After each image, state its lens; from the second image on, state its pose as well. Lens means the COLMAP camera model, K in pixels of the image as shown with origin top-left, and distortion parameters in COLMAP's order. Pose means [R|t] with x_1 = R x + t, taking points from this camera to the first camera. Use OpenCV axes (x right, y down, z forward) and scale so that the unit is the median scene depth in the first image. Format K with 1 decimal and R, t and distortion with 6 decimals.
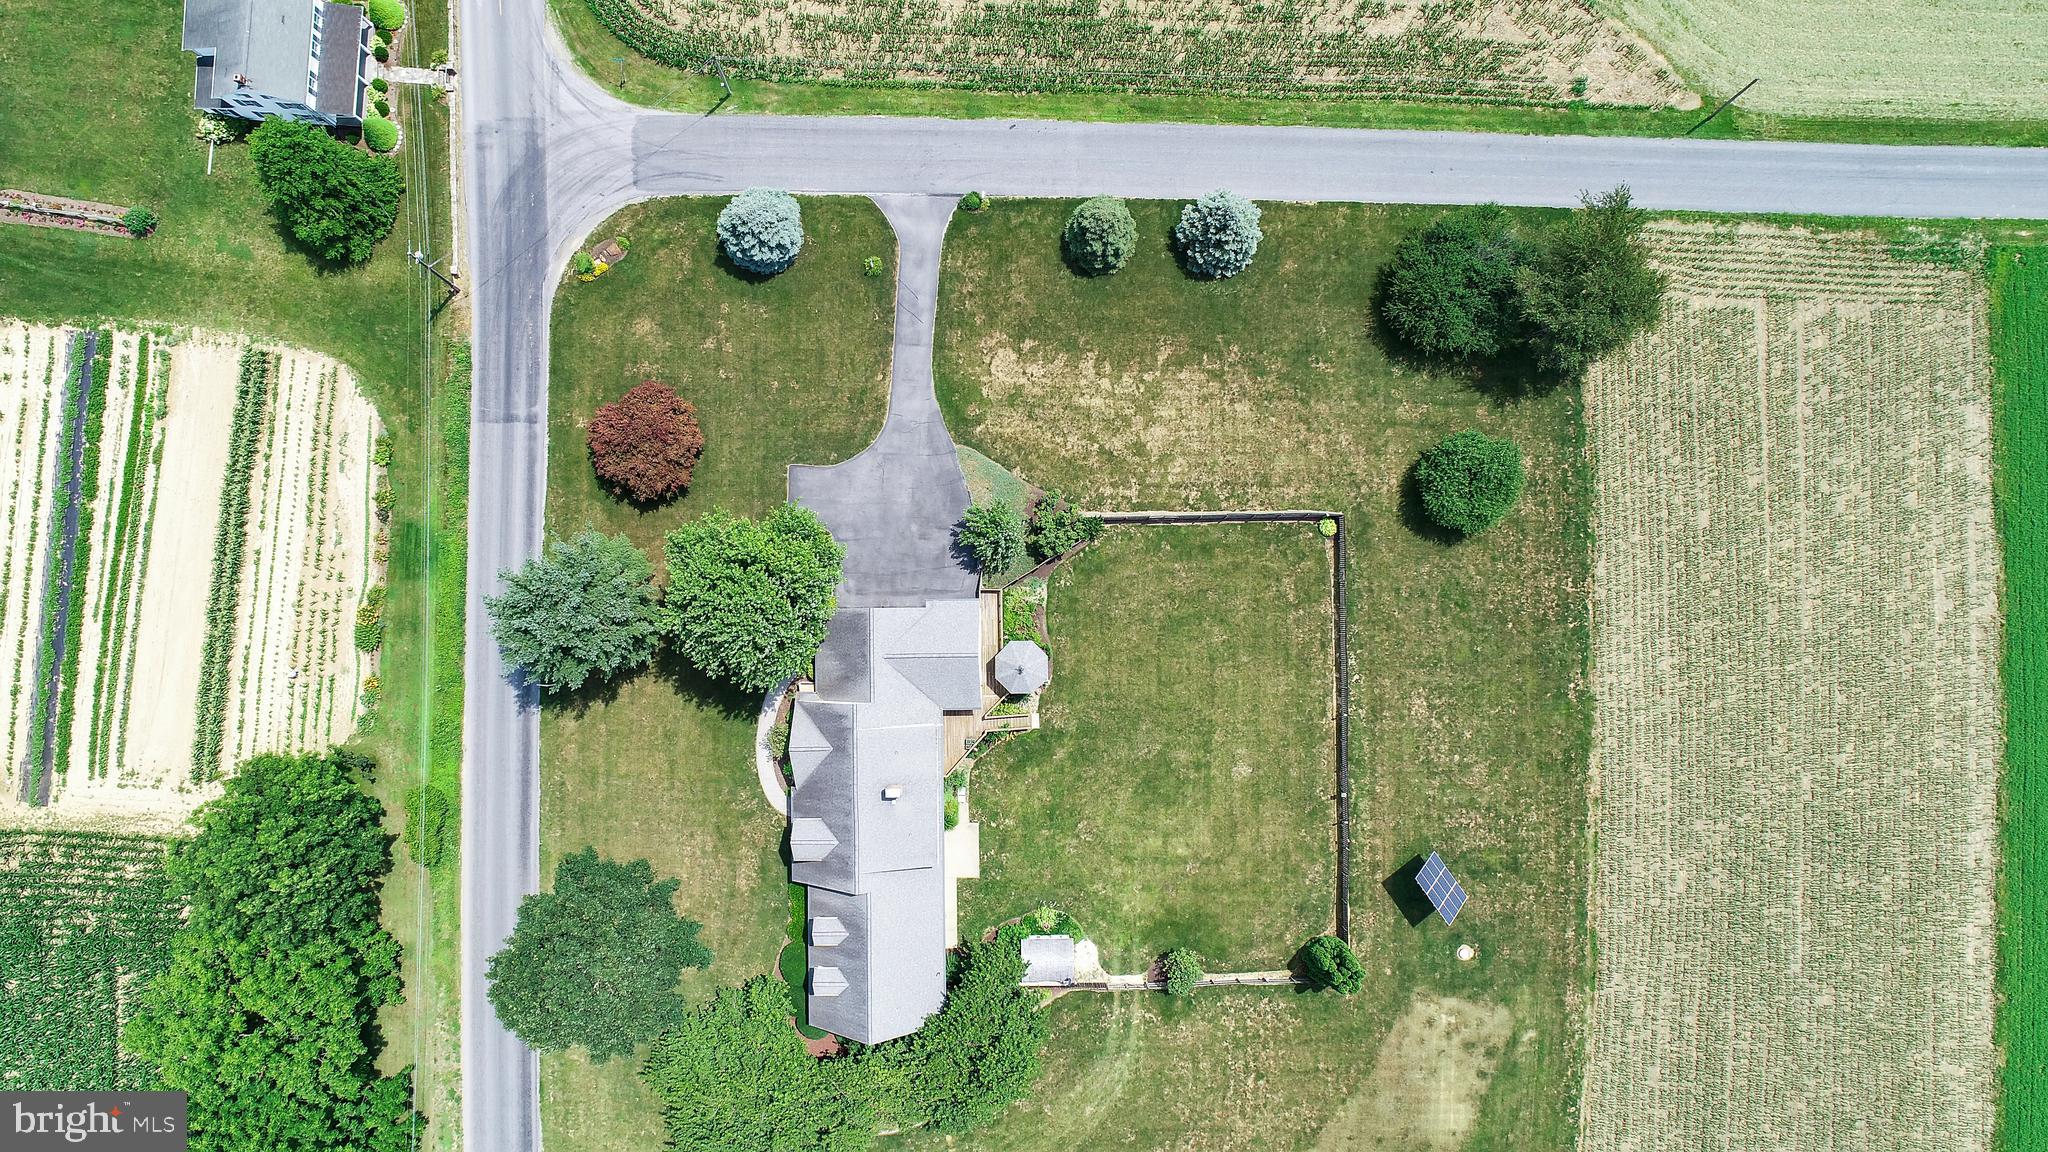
lens RADIAL K [[1368.3, 0, 1018.7], [0, 1368.3, 582.8], [0, 0, 1]] dist [-0.003165, 0.001398]
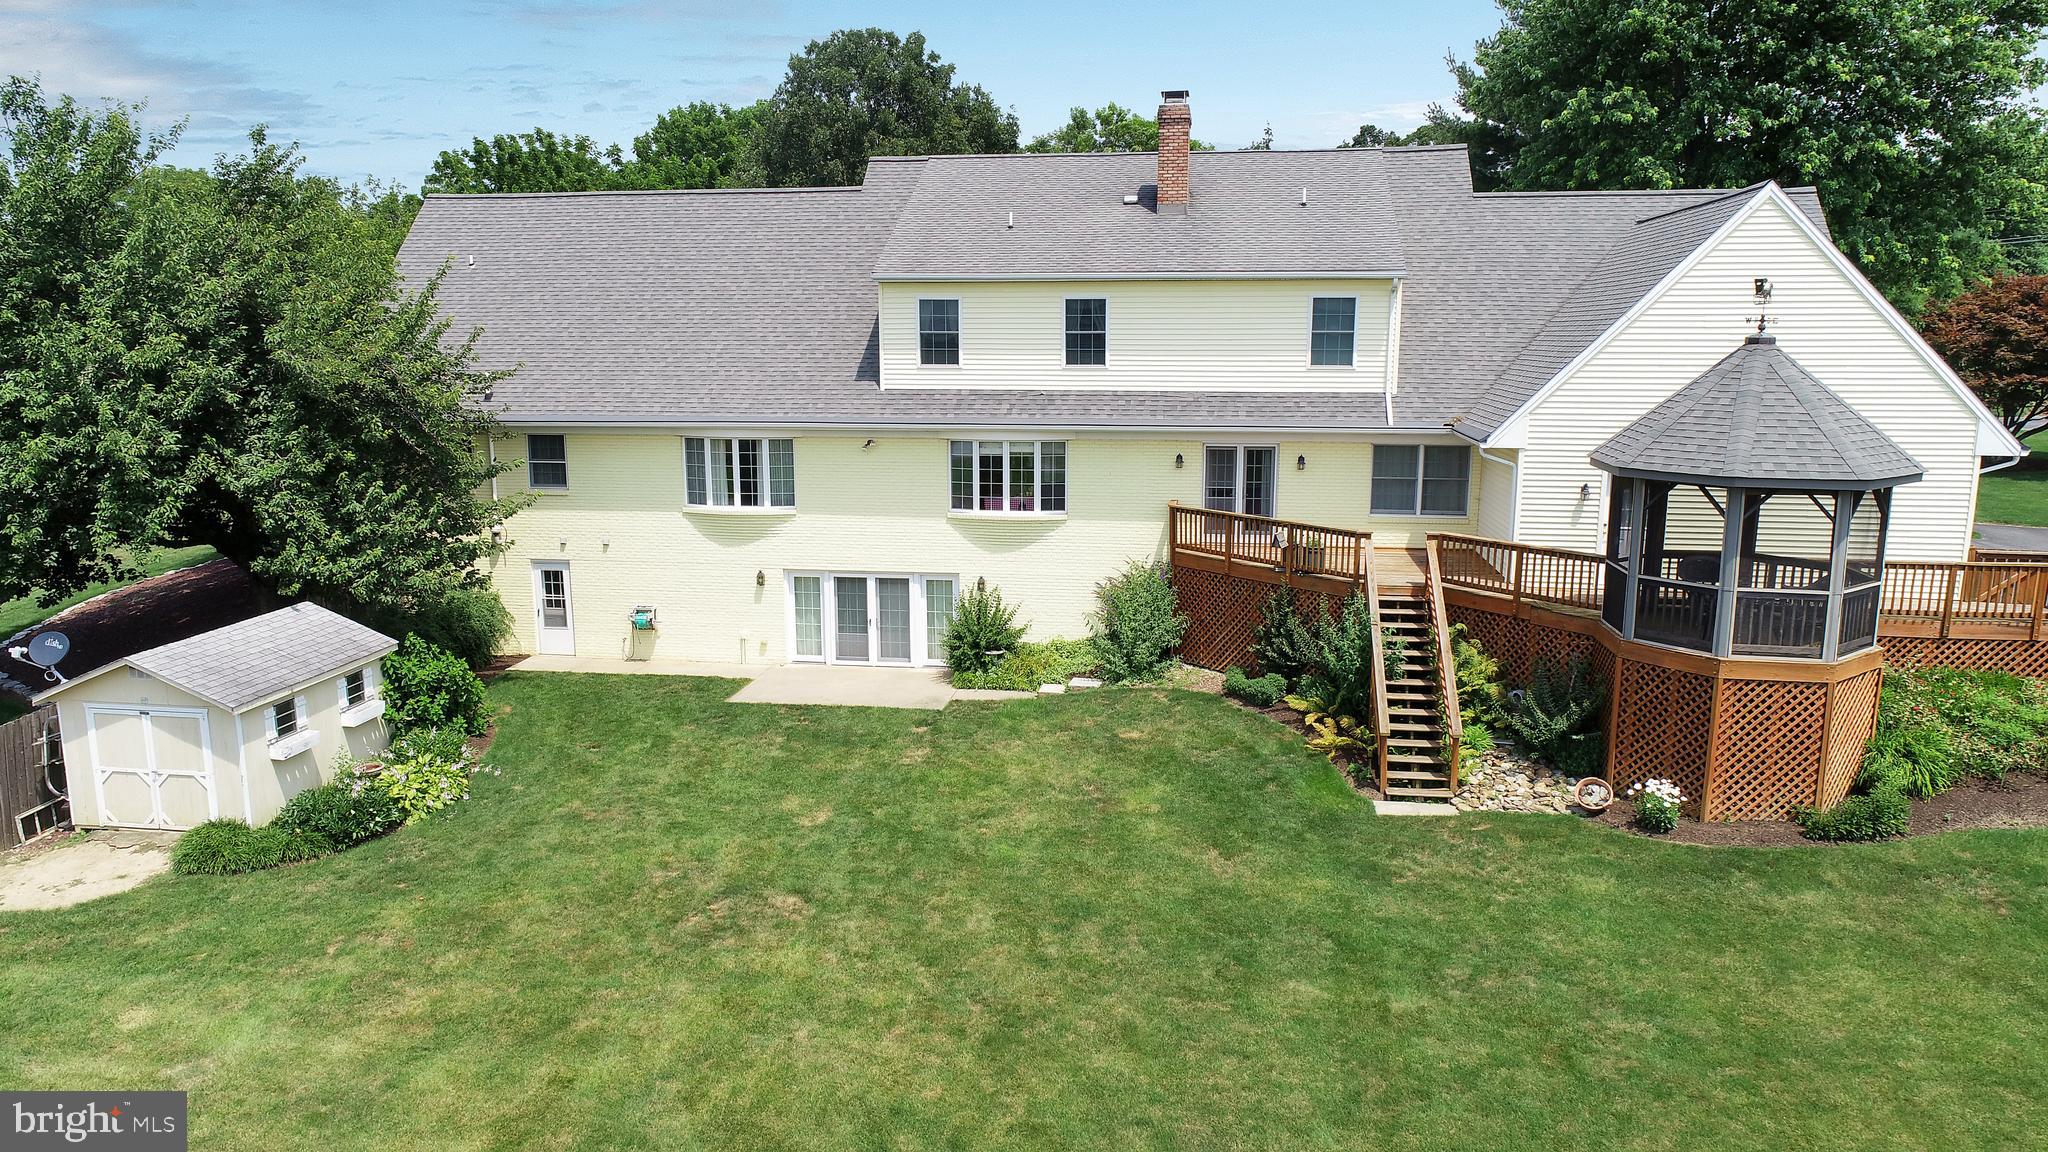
lens RADIAL K [[1368.3, 0, 1018.7], [0, 1368.3, 582.8], [0, 0, 1]] dist [-0.003165, 0.001398]
pose [[-0.163888, 0.182967, -0.969362, 0.193697], [-0.986185, -0.006392, 0.165526, 0.123537], [0.024090, 0.983098, 0.181487, 0.936424]]
